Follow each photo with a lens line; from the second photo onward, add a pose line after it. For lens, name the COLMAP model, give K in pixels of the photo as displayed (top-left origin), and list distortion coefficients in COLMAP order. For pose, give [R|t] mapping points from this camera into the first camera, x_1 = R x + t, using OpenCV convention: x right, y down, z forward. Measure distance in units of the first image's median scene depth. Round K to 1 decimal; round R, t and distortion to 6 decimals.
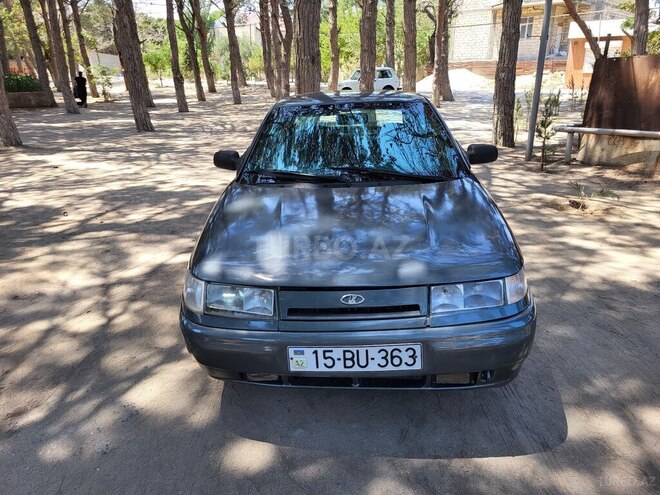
lens RADIAL K [[494.2, 0, 329.2], [0, 494.2, 243.7], [0, 0, 1]] dist [0.073100, -0.047398]
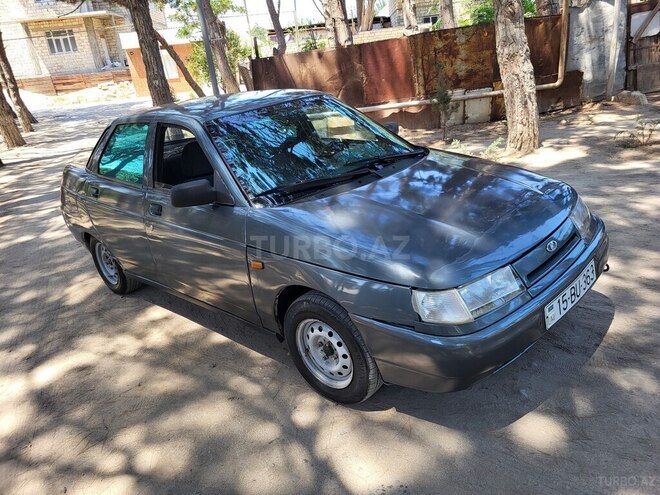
lens RADIAL K [[496.1, 0, 332.4], [0, 496.1, 247.1], [0, 0, 1]] dist [0.072136, -0.049736]
pose [[0.656970, -0.326681, 0.679463, -0.737195], [0.339365, 0.932916, 0.120410, -0.129275], [-0.673218, 0.151481, 0.723762, 0.373892]]
